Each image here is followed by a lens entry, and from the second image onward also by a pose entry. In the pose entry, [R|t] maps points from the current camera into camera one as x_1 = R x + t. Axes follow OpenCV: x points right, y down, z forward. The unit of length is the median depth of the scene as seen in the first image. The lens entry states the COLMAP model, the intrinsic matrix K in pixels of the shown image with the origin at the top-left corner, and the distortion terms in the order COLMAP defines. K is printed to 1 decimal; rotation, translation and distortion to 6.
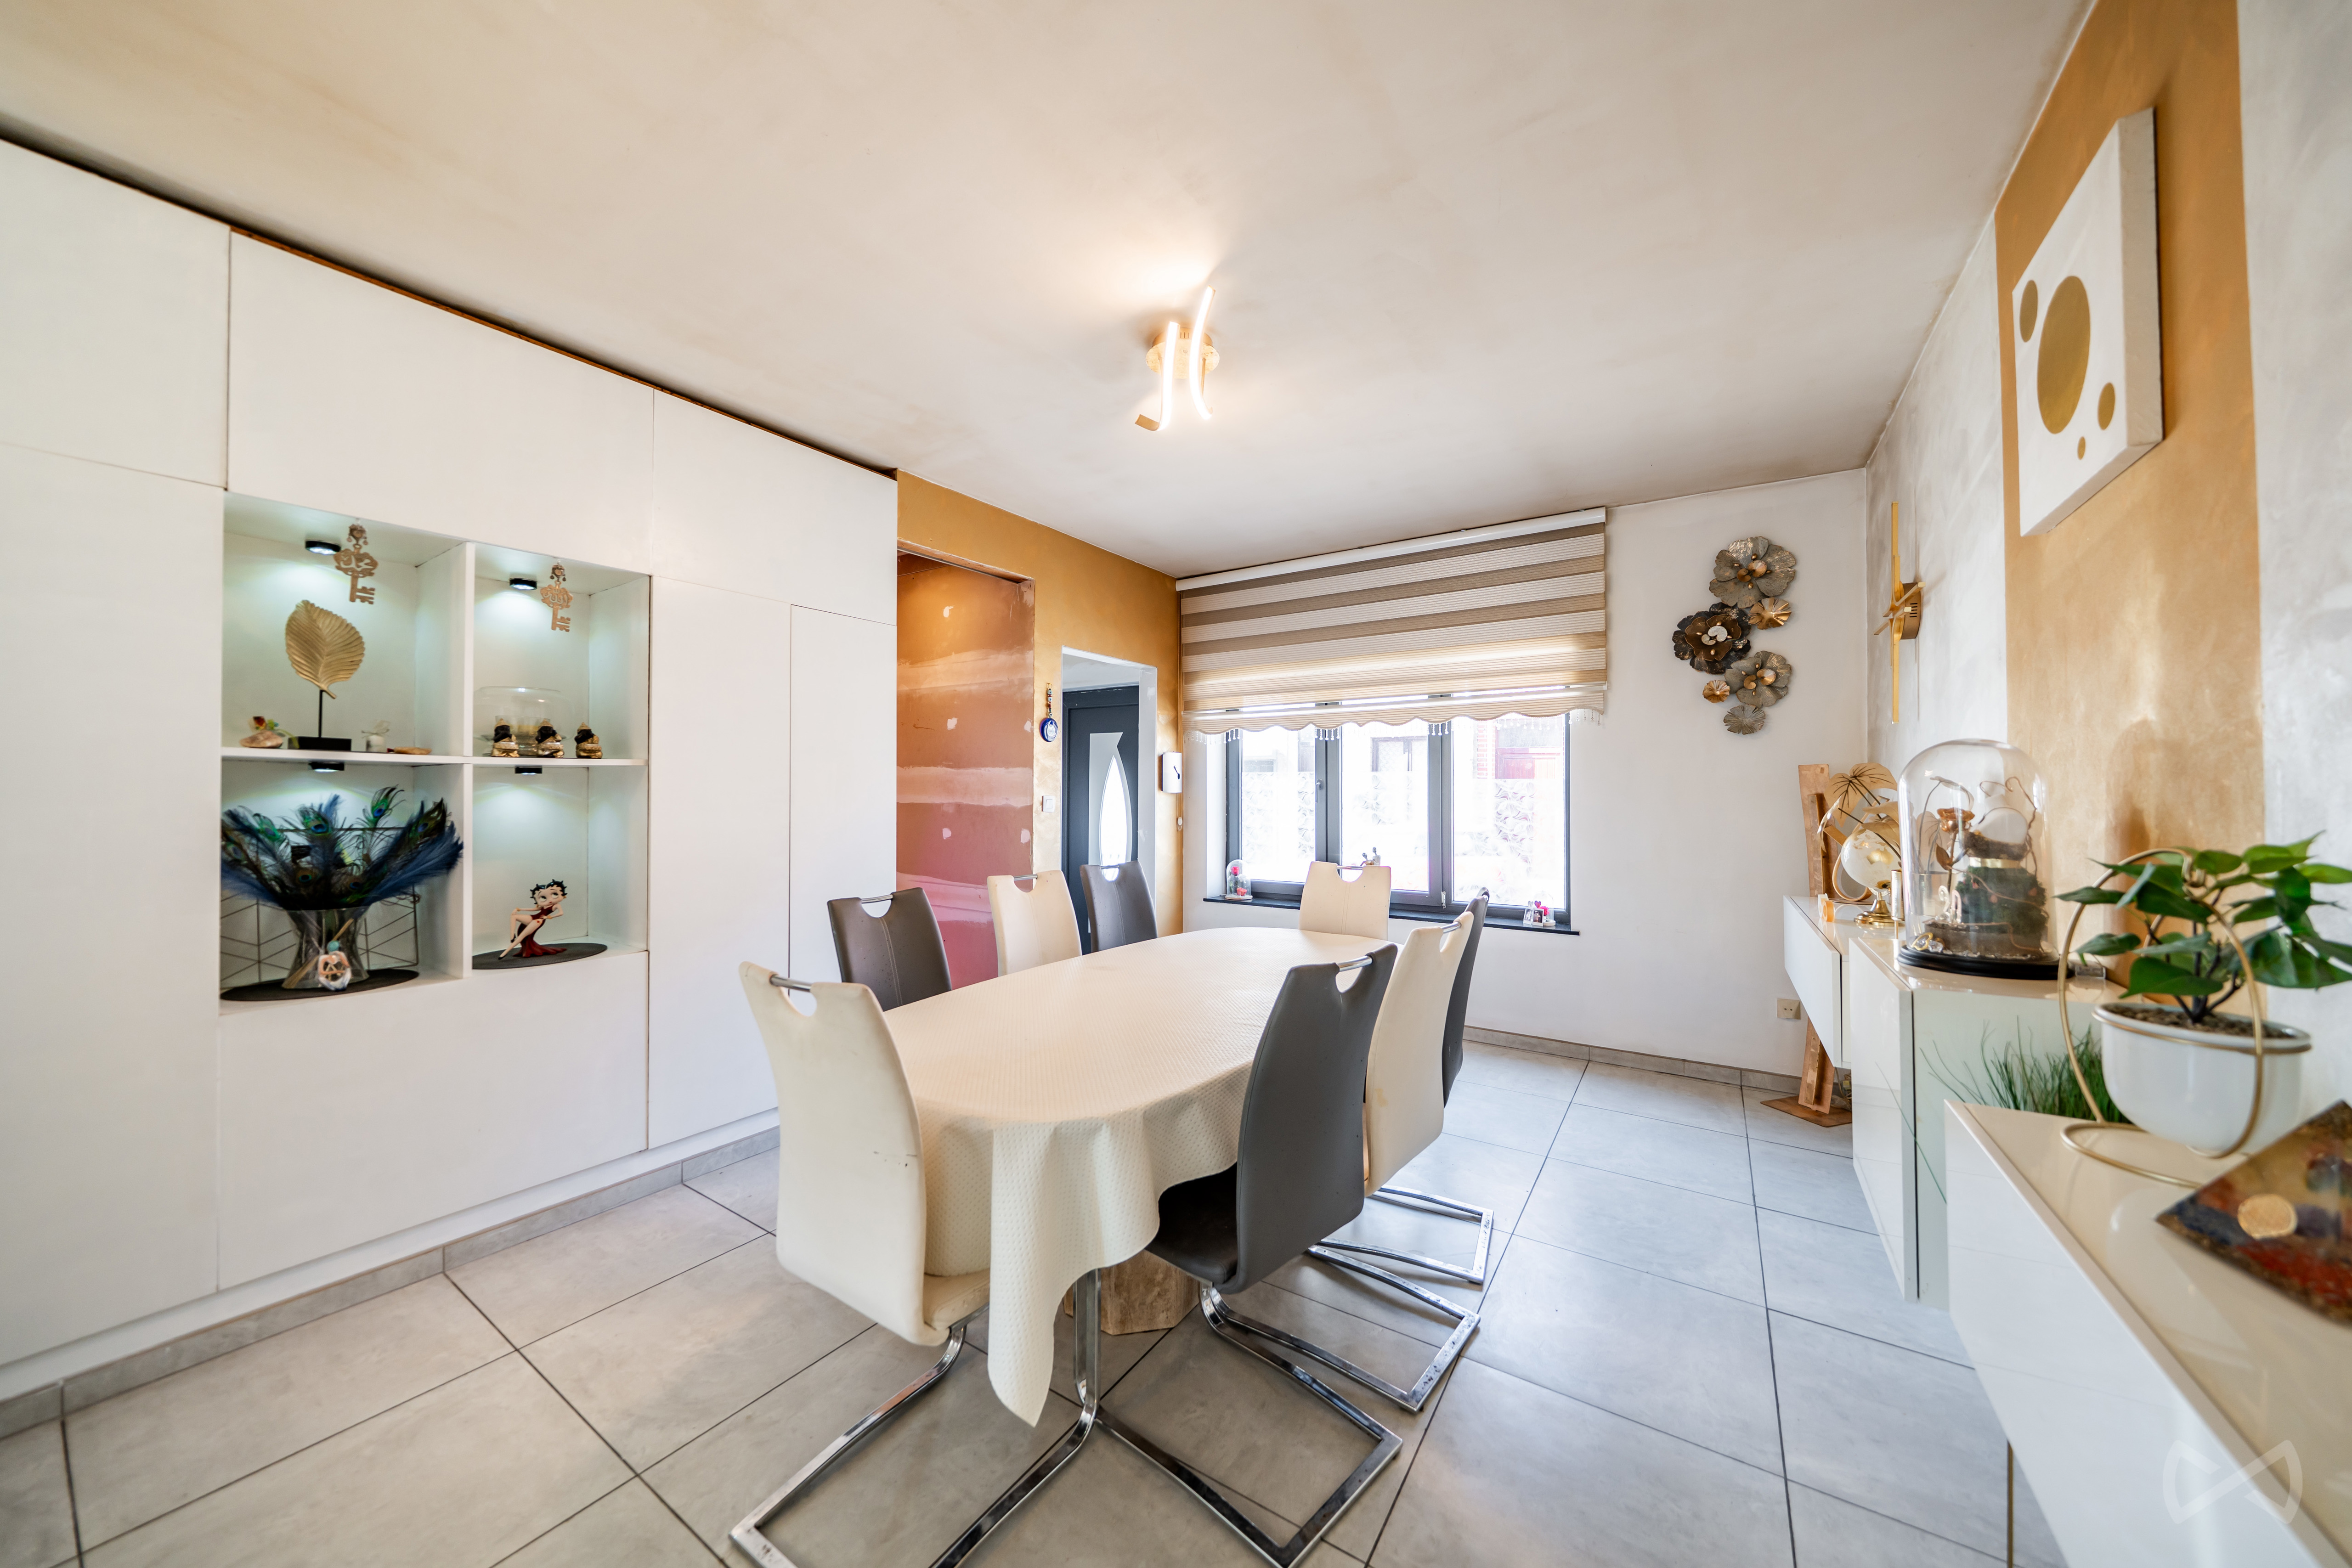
lens RADIAL K [[815.6, 0, 1169.7], [0, 815.6, 782.6], [0, 0, 1]] dist [-0.003034, -0.000252]
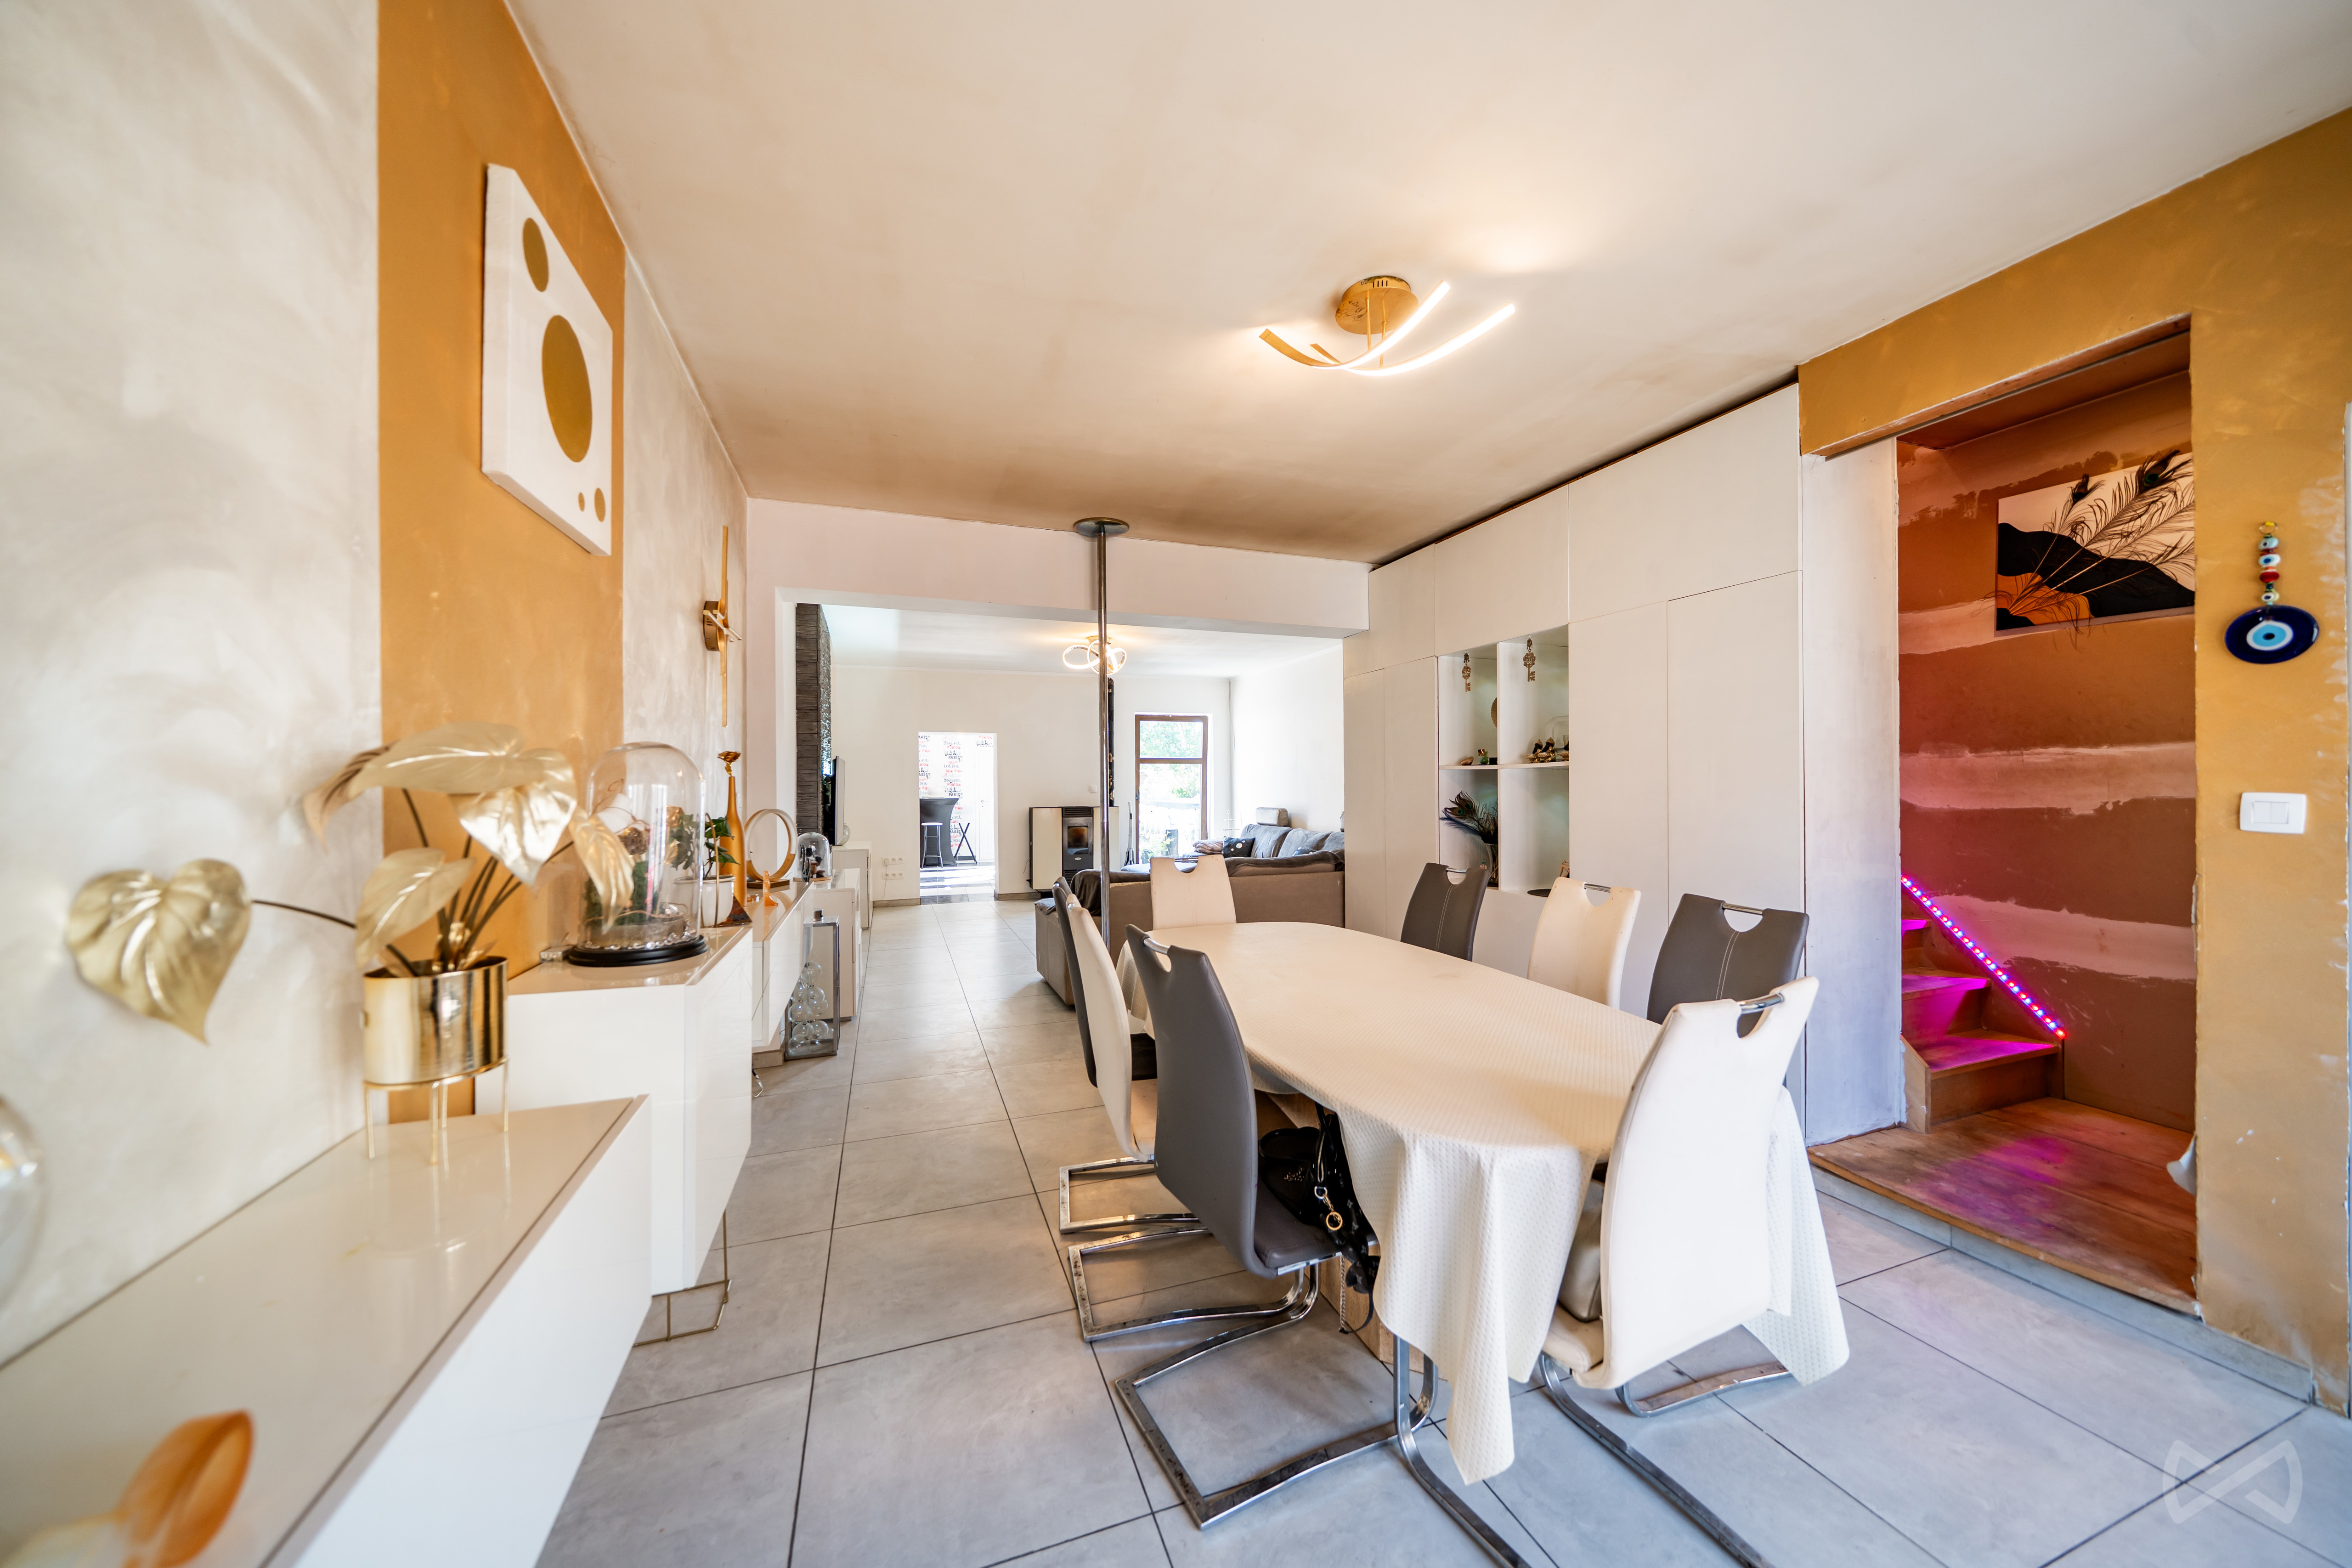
lens RADIAL K [[815.8, 0, 1183.0], [0, 815.8, 786.8], [0, 0, 1]] dist [-0.003034, -0.000252]
pose [[-0.588060, -0.004145, -0.808807, 0.624100], [0.010074, 0.999872, -0.012448, 0.014648], [0.808755, -0.015468, -0.587943, 0.980400]]
